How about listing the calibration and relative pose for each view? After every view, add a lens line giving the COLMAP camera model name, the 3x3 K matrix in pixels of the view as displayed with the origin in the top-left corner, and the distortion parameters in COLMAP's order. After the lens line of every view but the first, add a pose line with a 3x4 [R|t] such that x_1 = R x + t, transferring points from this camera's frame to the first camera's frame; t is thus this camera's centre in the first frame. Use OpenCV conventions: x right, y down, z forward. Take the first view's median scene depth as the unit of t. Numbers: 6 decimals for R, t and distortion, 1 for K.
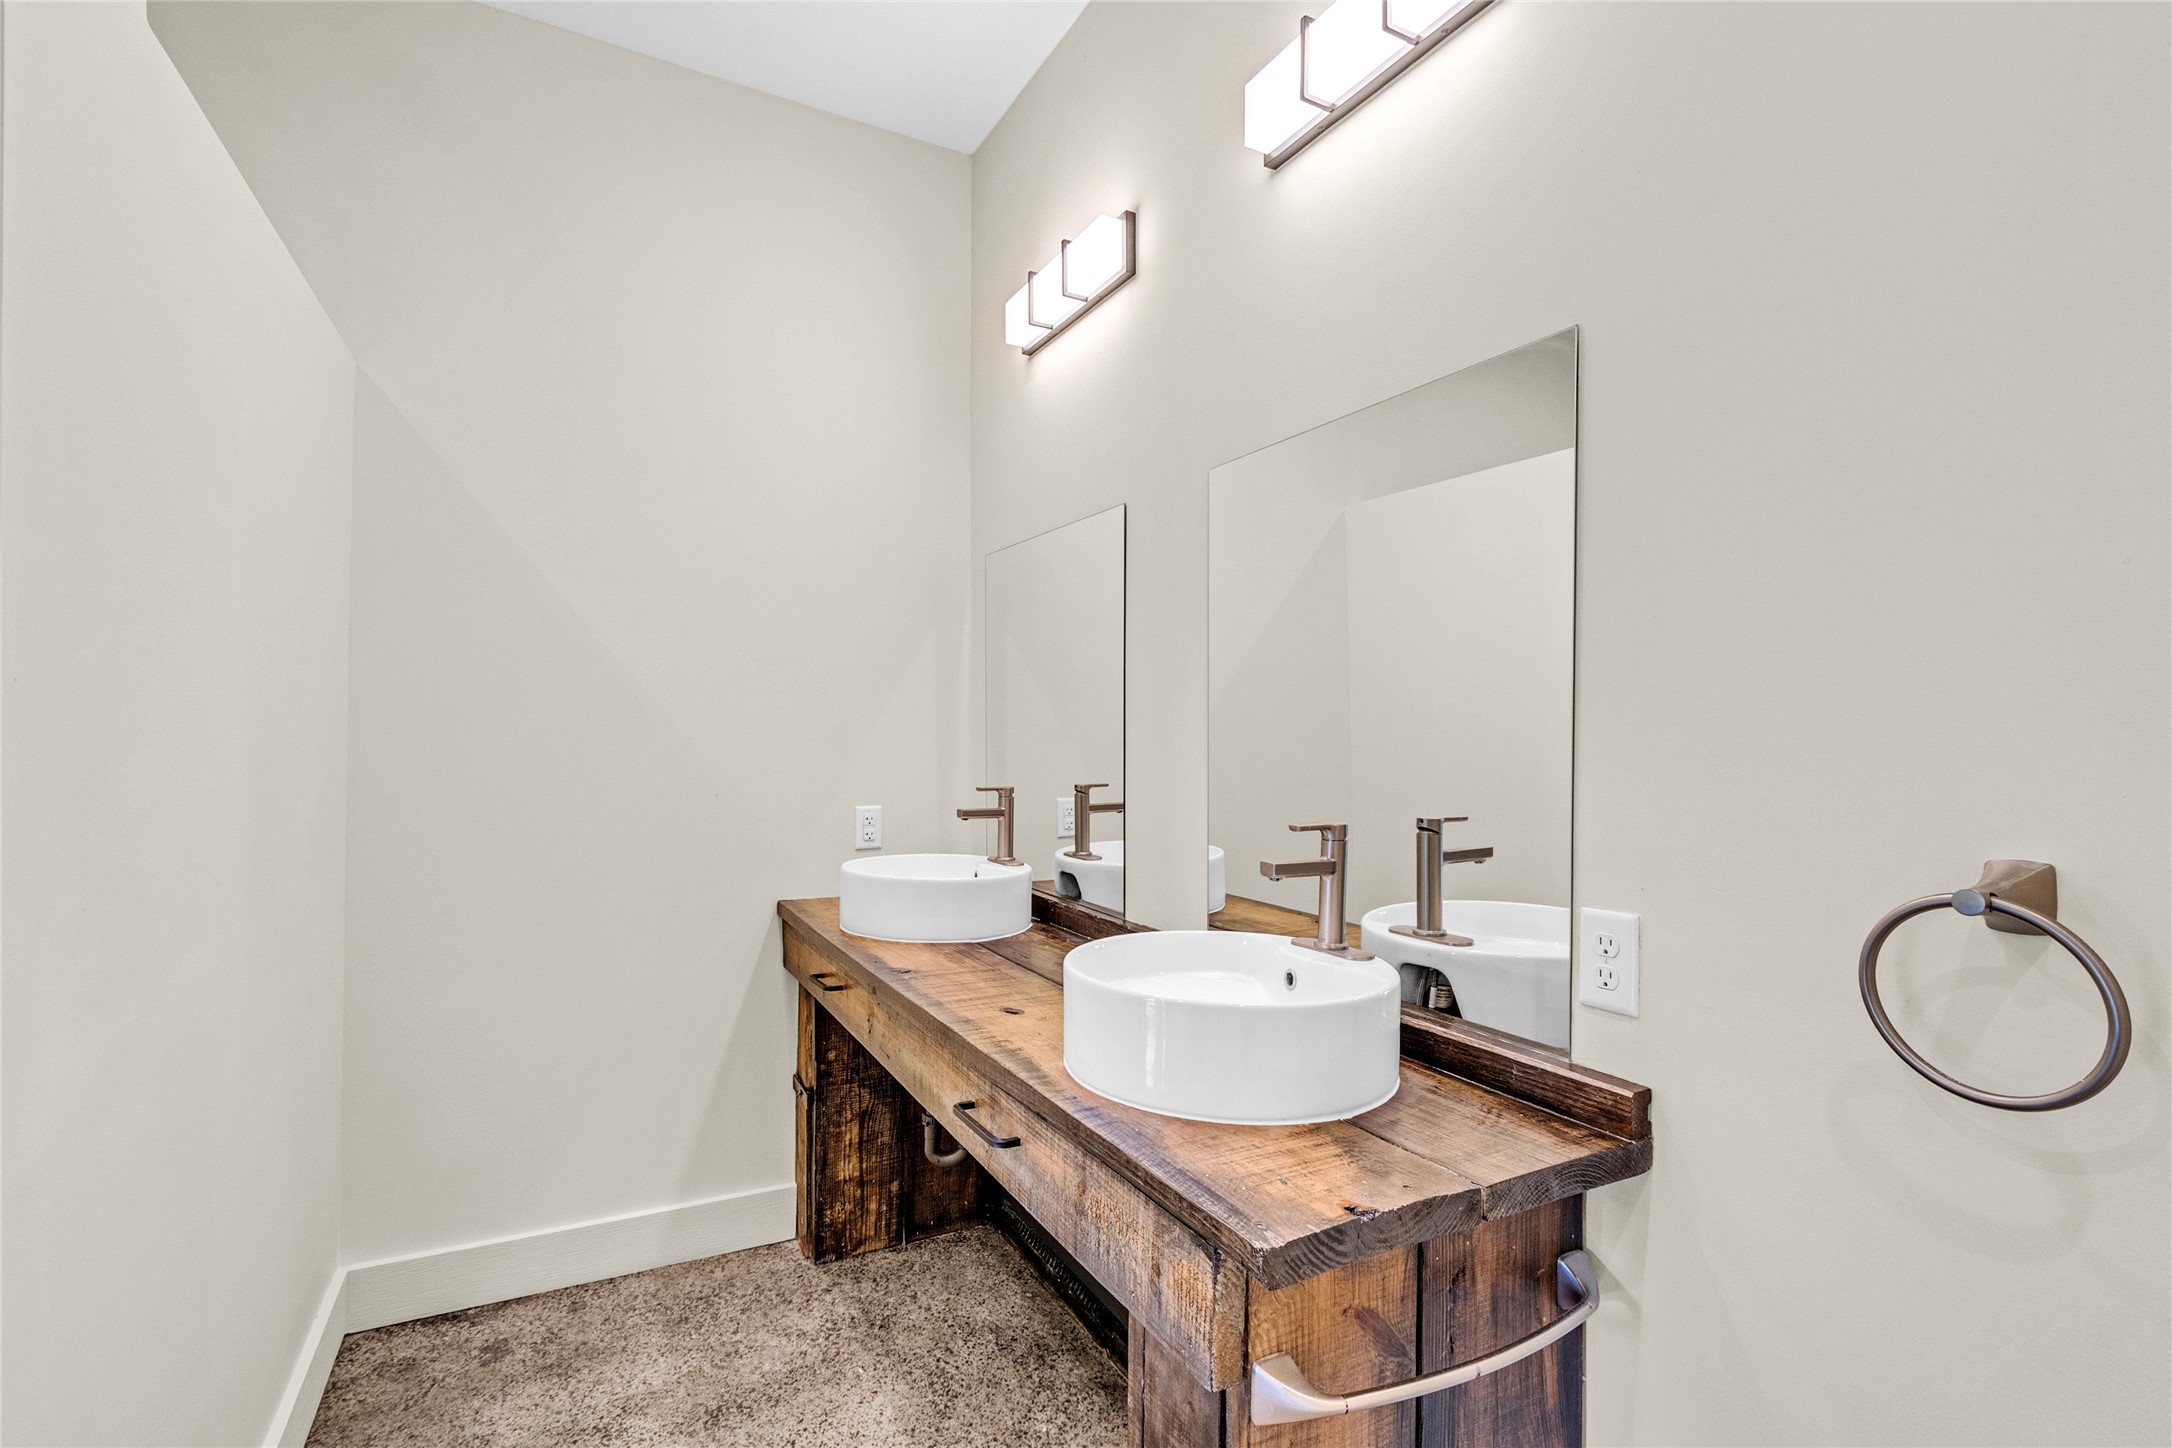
lens RADIAL K [[986.5, 0, 1068.6], [0, 986.5, 741.4], [0, 0, 1]] dist [-0.004232, -0.000268]
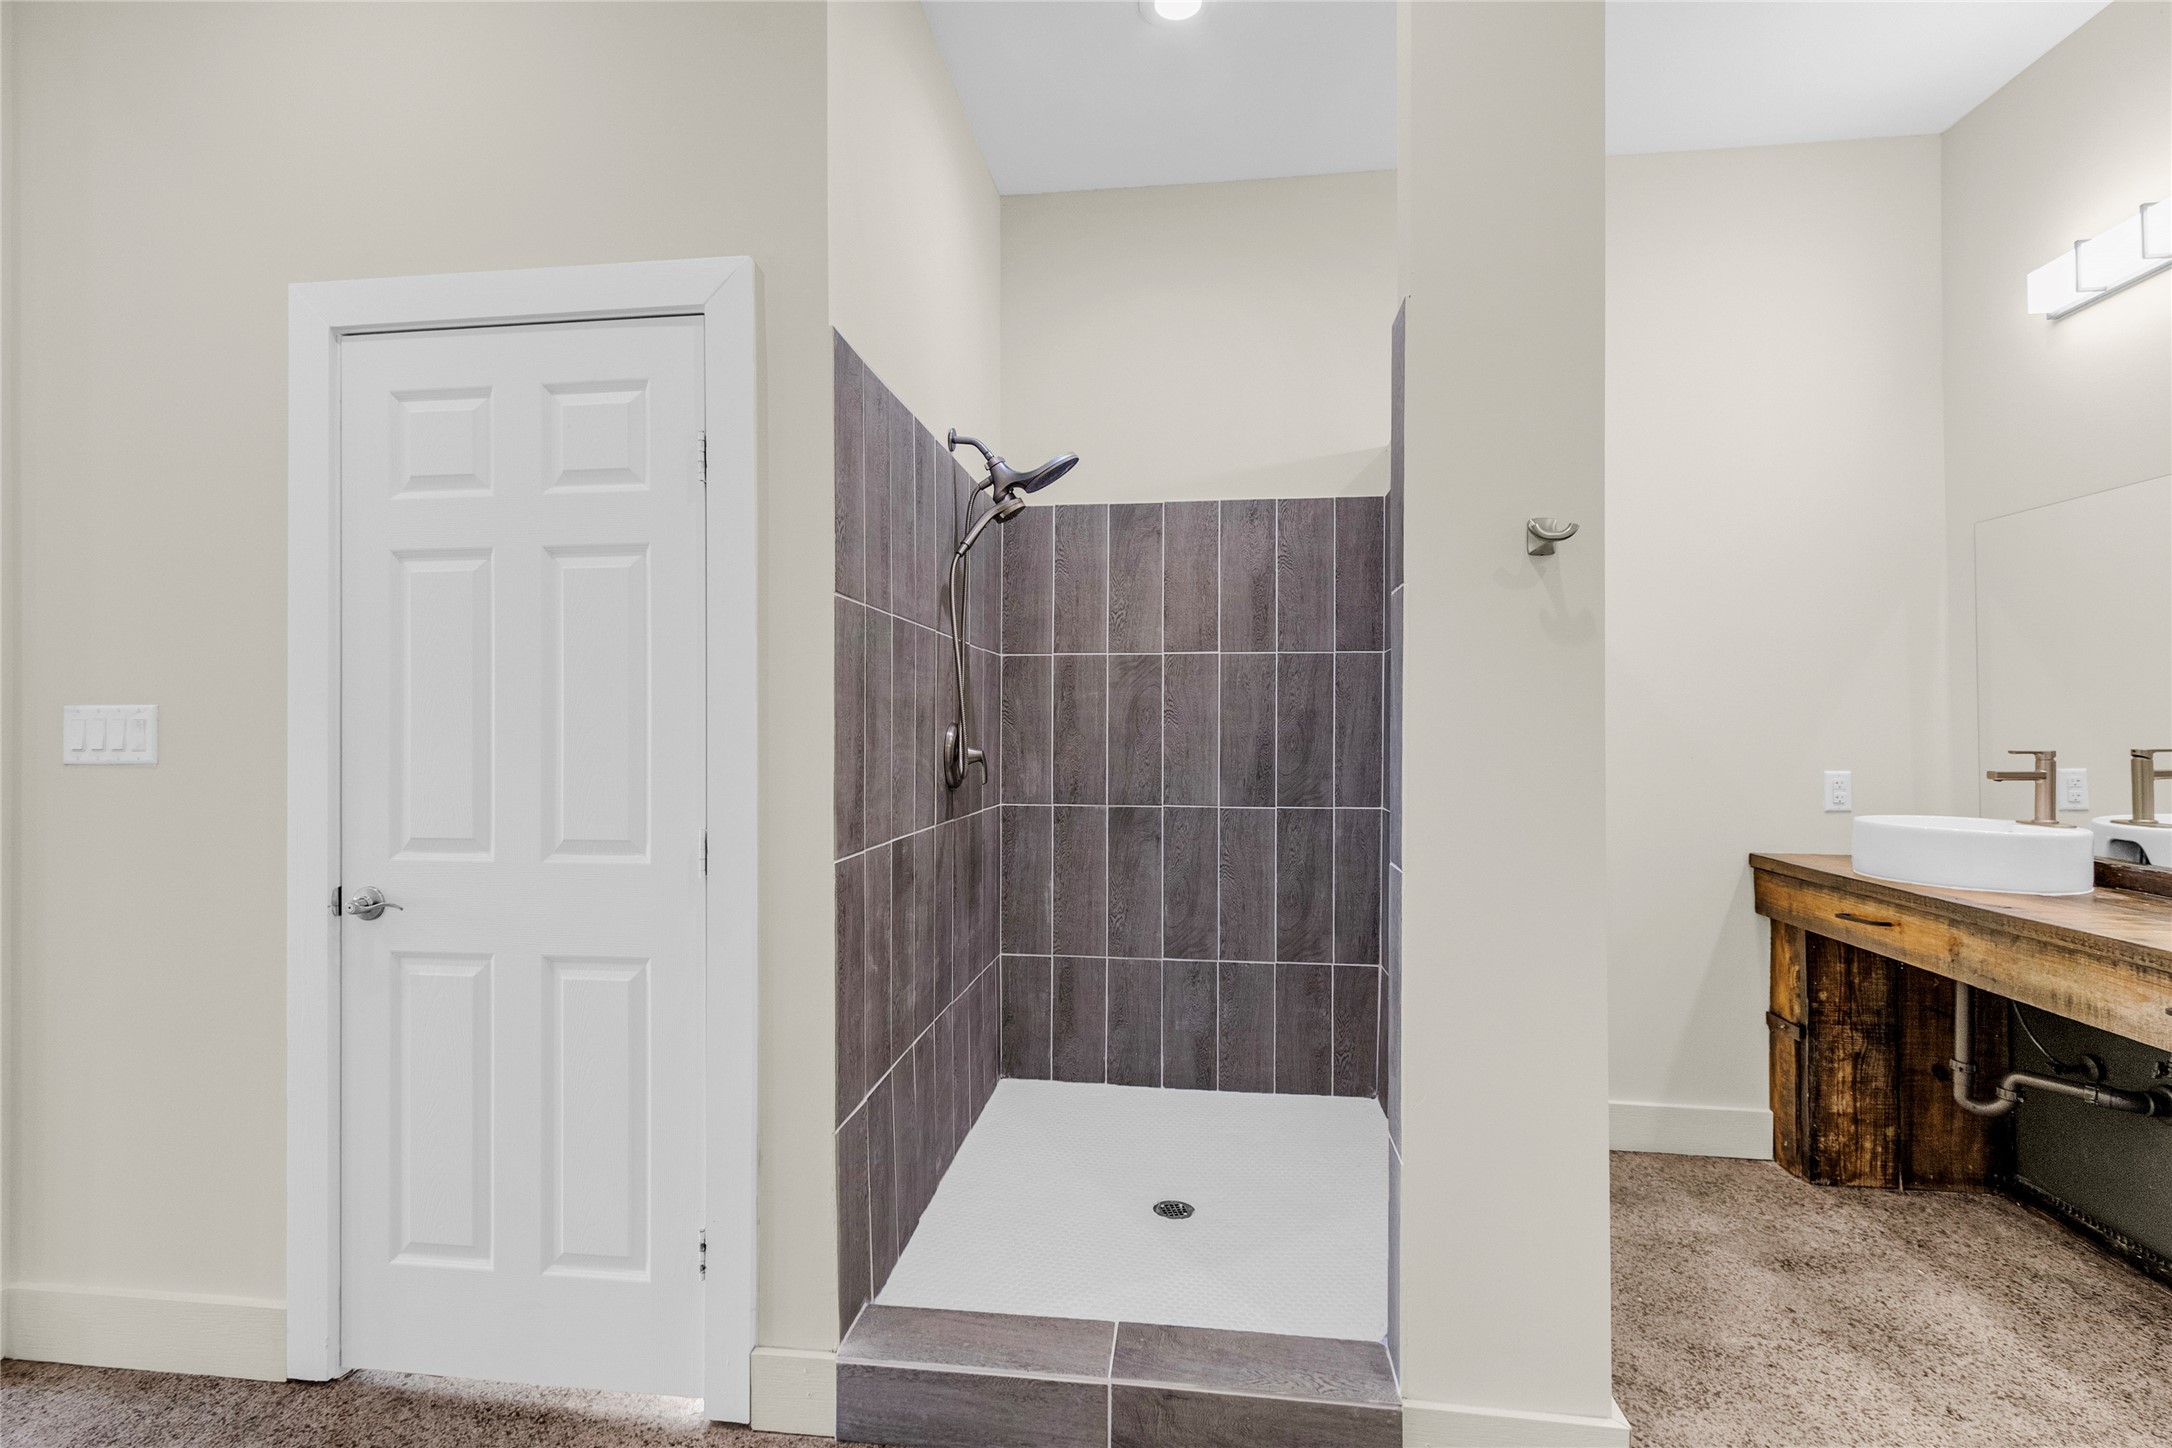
lens RADIAL K [[986.5, 0, 1087.3], [0, 986.5, 719.6], [0, 0, 1]] dist [-0.004232, -0.000268]
pose [[0.811216, -0.017715, -0.584479, -0.258473], [0.006558, 0.999754, -0.021200, 0.028310], [0.584710, 0.013365, 0.811132, -0.371579]]
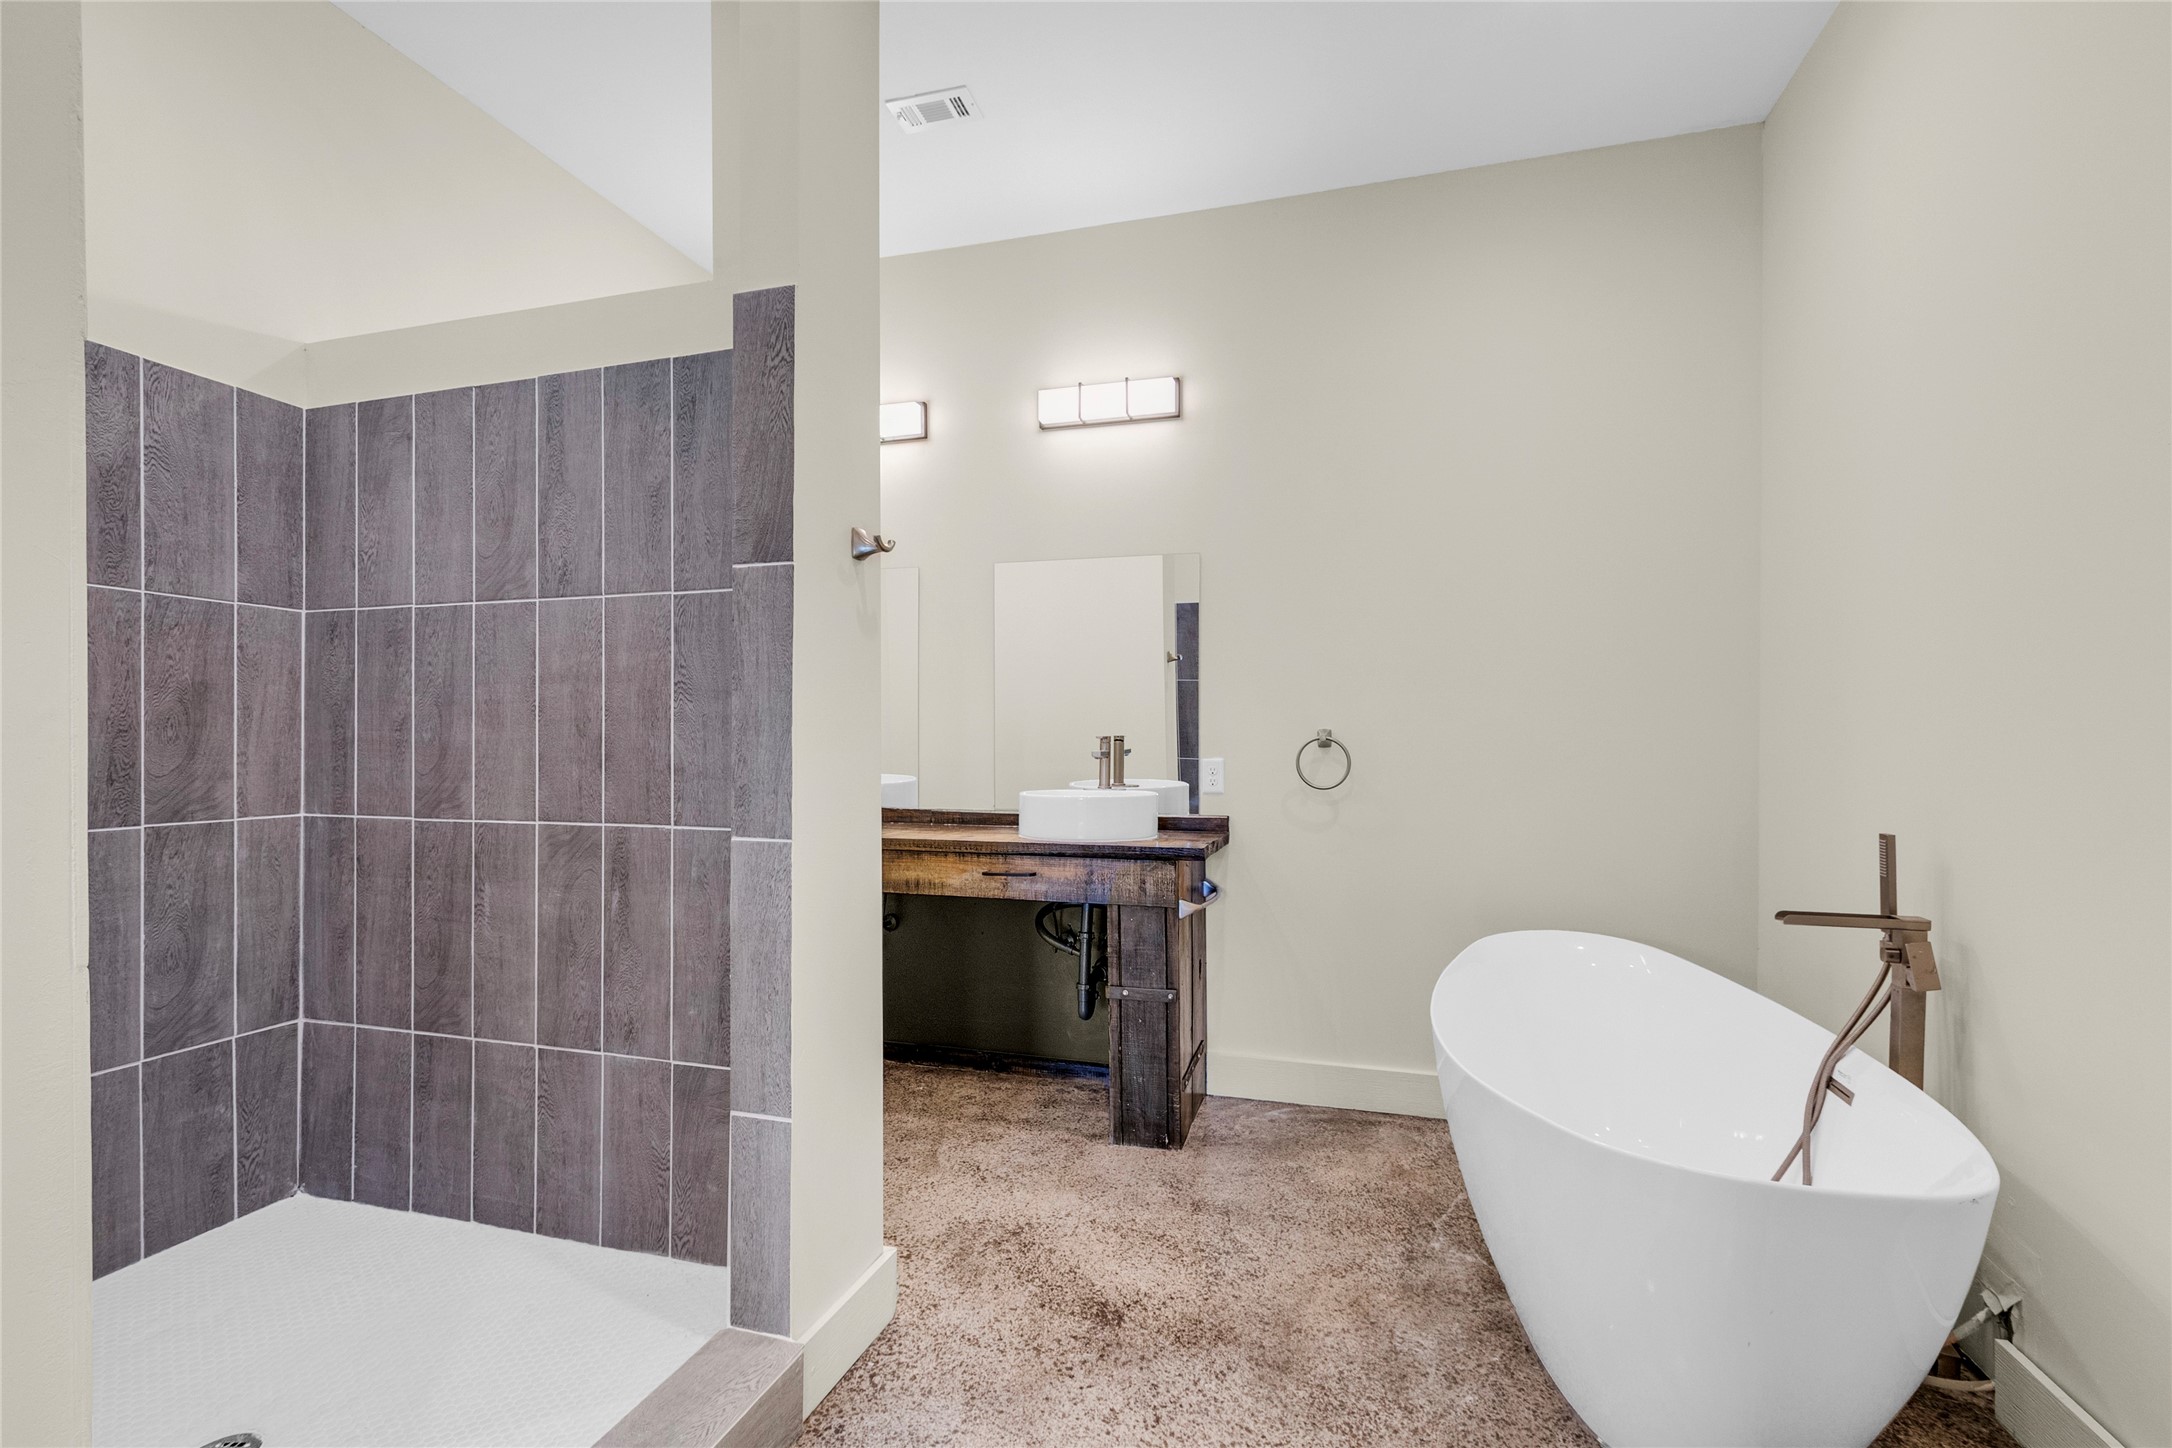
lens RADIAL K [[986.5, 0, 1048.3], [0, 986.5, 729.5], [0, 0, 1]] dist [-0.004232, -0.000268]
pose [[0.716370, -0.003995, 0.697709, -0.822671], [0.006752, 0.999976, -0.001207, 0.039697], [-0.697688, 0.005575, 0.716380, -0.332564]]
